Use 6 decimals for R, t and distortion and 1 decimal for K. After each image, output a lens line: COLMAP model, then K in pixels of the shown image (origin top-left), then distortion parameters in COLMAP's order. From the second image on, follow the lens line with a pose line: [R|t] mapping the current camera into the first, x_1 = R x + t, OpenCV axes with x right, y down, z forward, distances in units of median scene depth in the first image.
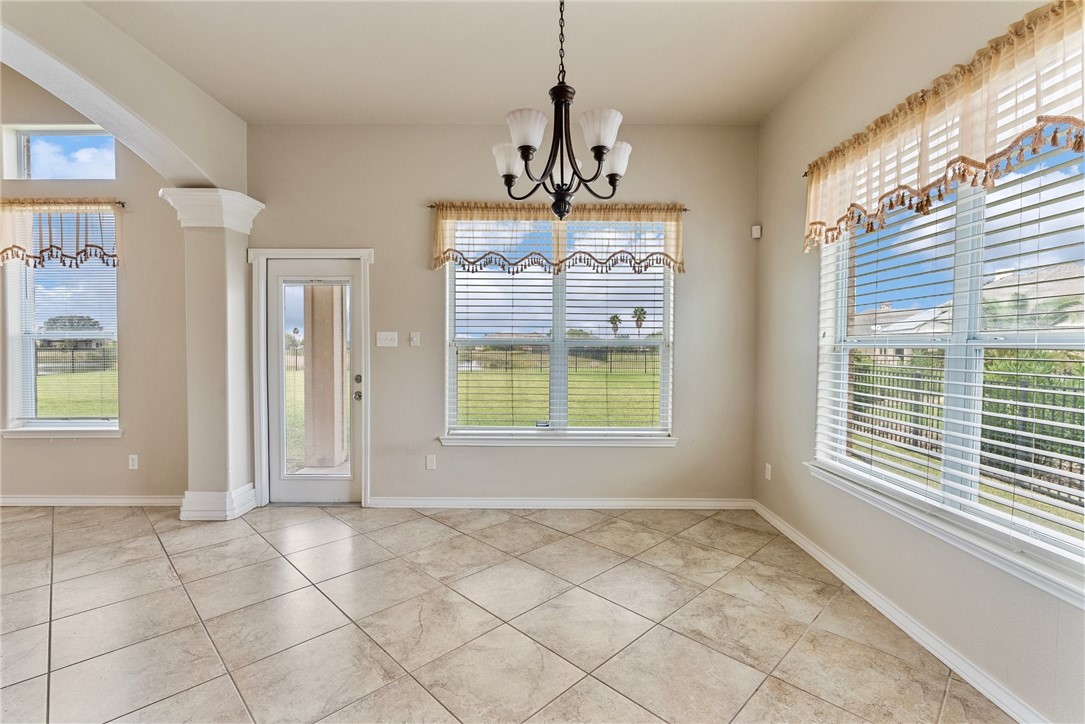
lens RADIAL K [[497.5, 0, 543.4], [0, 497.5, 360.7], [0, 0, 1]] dist [-0.018700, 0.006661]
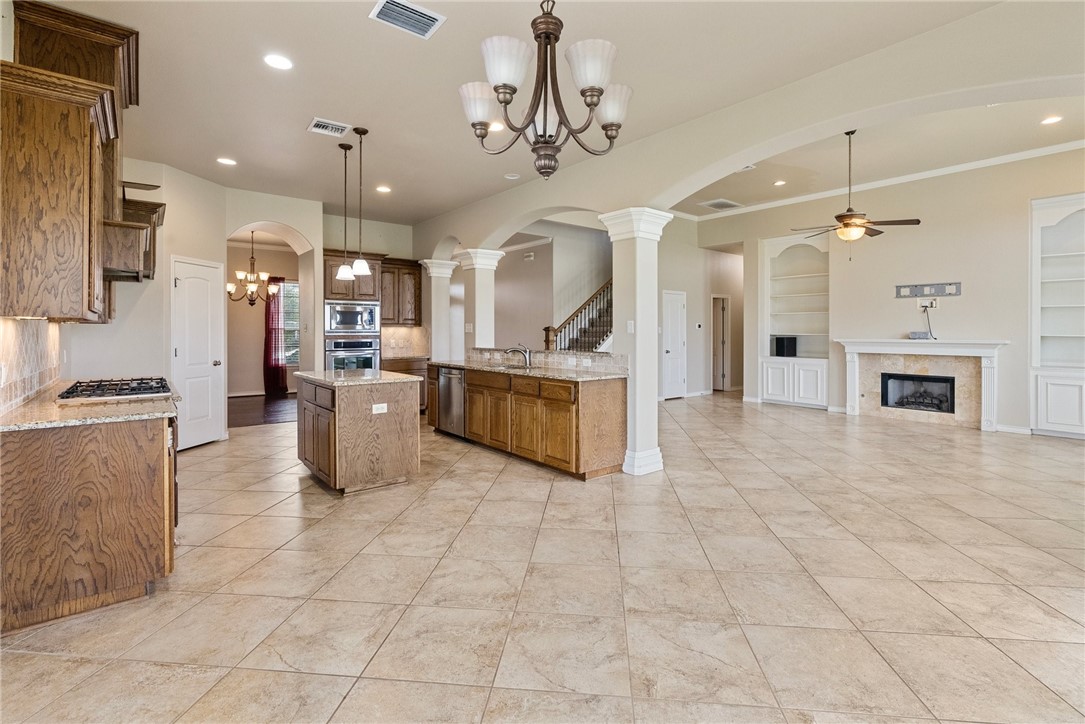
lens RADIAL K [[497.5, 0, 544.5], [0, 497.5, 321.4], [0, 0, 1]] dist [-0.018700, 0.006661]
pose [[-0.771331, -0.016992, -0.636207, 0.297154], [-0.025031, 0.999680, 0.003648, -0.027059], [0.635942, 0.018738, -0.771510, 0.849408]]
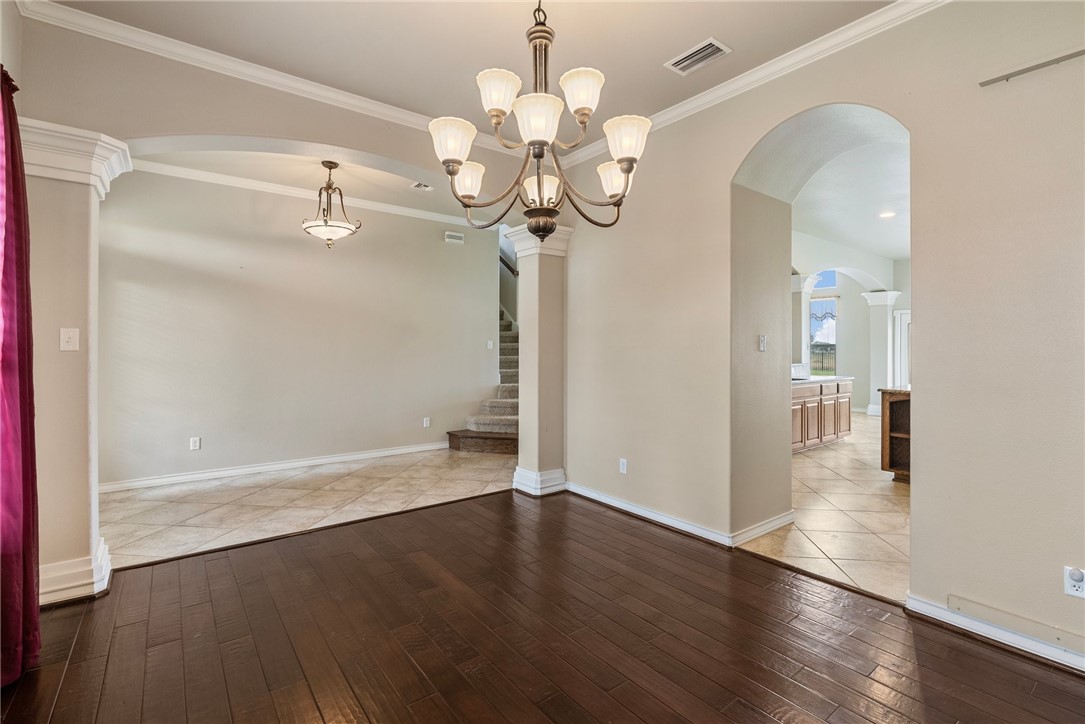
lens RADIAL K [[497.5, 0, 543.6], [0, 497.5, 351.9], [0, 0, 1]] dist [-0.018700, 0.006661]
pose [[0.606637, 0.004725, -0.794965, 0.309997], [-0.025791, 0.999573, -0.013740, 0.059592], [0.794561, 0.028838, 0.606500, -1.901740]]
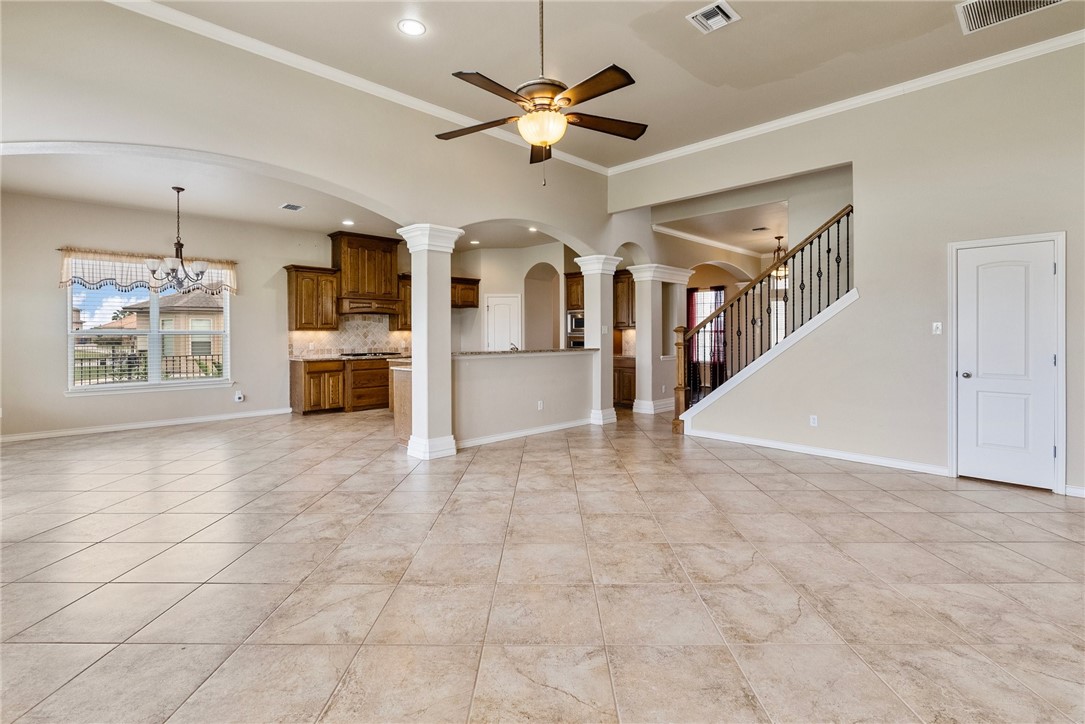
lens RADIAL K [[497.5, 0, 552.3], [0, 497.5, 328.2], [0, 0, 1]] dist [-0.018700, 0.006661]
pose [[-0.711444, 0.007953, 0.702698, -1.827742], [0.024130, 0.999623, 0.013117, -0.025865], [-0.702329, 0.026288, -0.711367, 0.794388]]
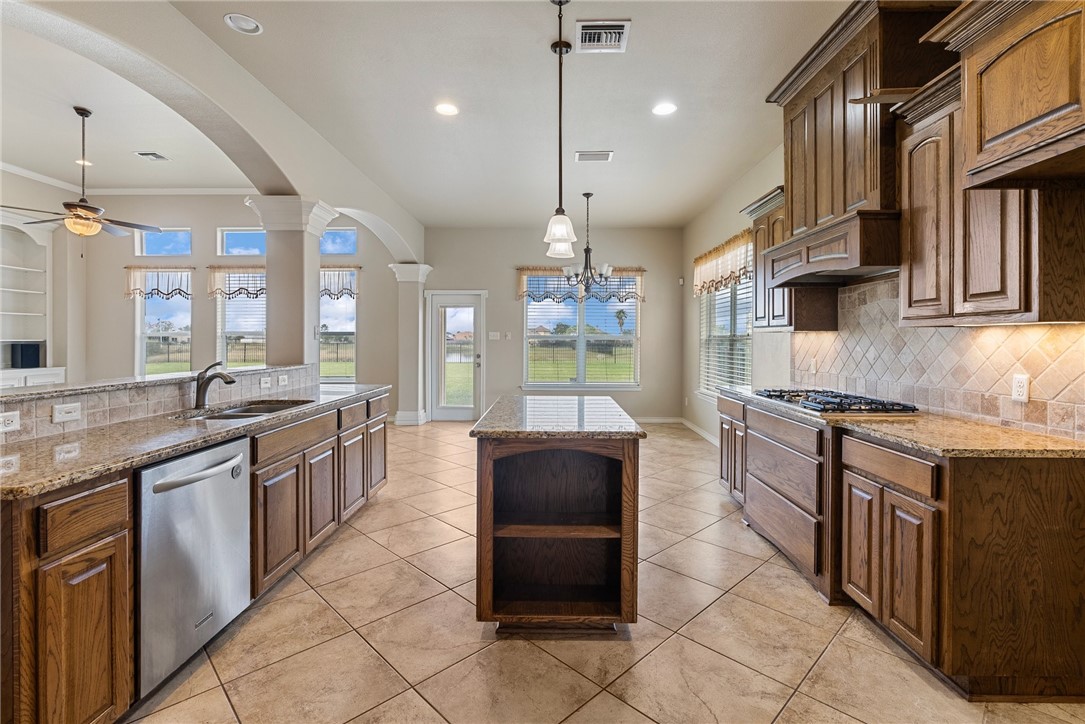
lens RADIAL K [[497.5, 0, 545.2], [0, 497.5, 338.0], [0, 0, 1]] dist [-0.018700, 0.006661]
pose [[0.999959, -0.000707, -0.009079, -0.095963], [0.000389, 0.999386, -0.035049, 0.033654], [0.009098, 0.035044, 0.999344, -0.972936]]
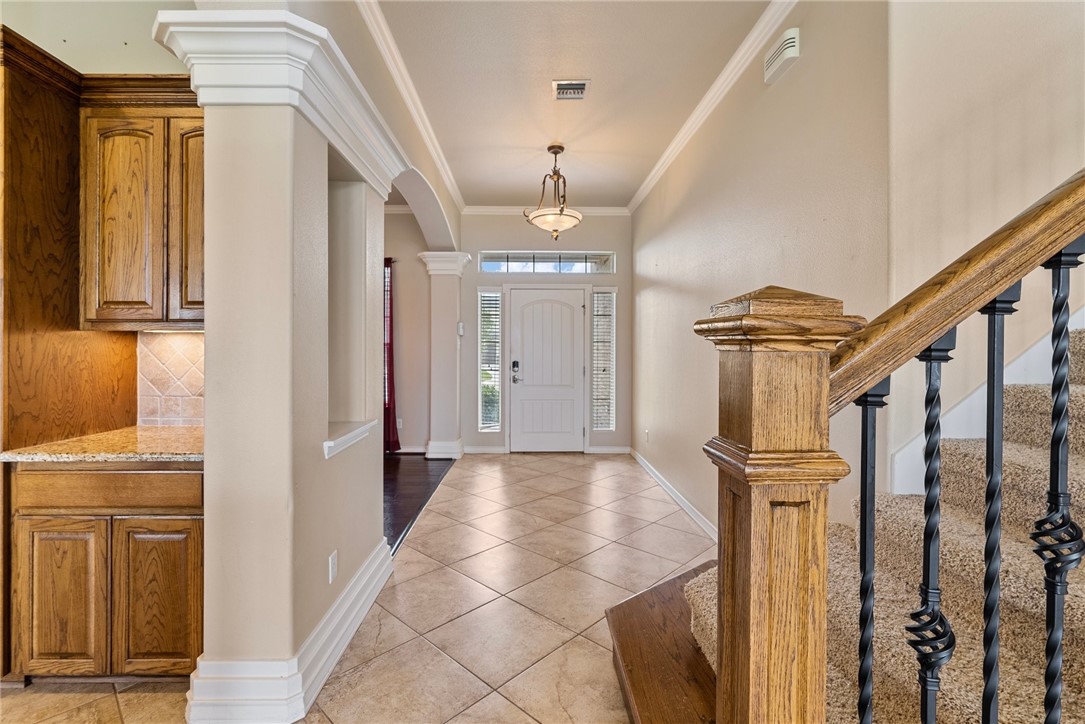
lens RADIAL K [[497.5, 0, 531.0], [0, 497.5, 352.6], [0, 0, 1]] dist [-0.018700, 0.006661]
pose [[-0.999648, -0.009478, -0.024767, -0.885366], [-0.010385, 0.999270, 0.036773, 0.015514], [0.024401, 0.037017, -0.999017, -0.488252]]
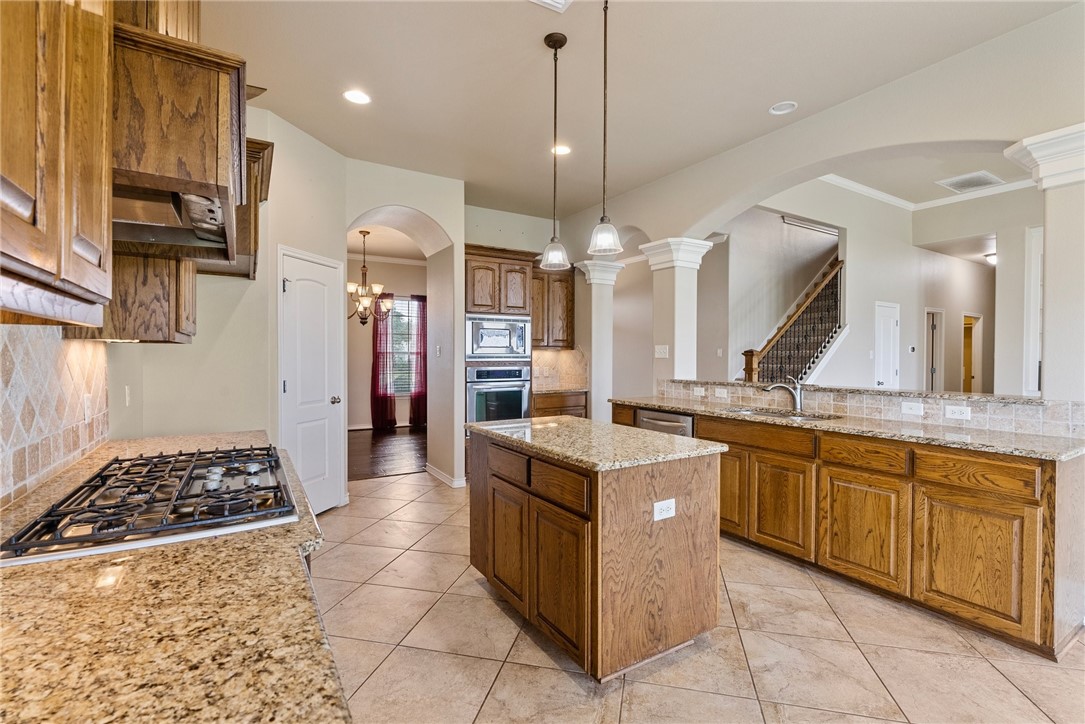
lens RADIAL K [[497.5, 0, 545.4], [0, 497.5, 346.8], [0, 0, 1]] dist [-0.018700, 0.006661]
pose [[-0.852594, -0.013861, -0.522390, 0.285305], [-0.022148, 0.999708, 0.009622, -0.008517], [0.522105, 0.019774, -0.852652, 0.237029]]
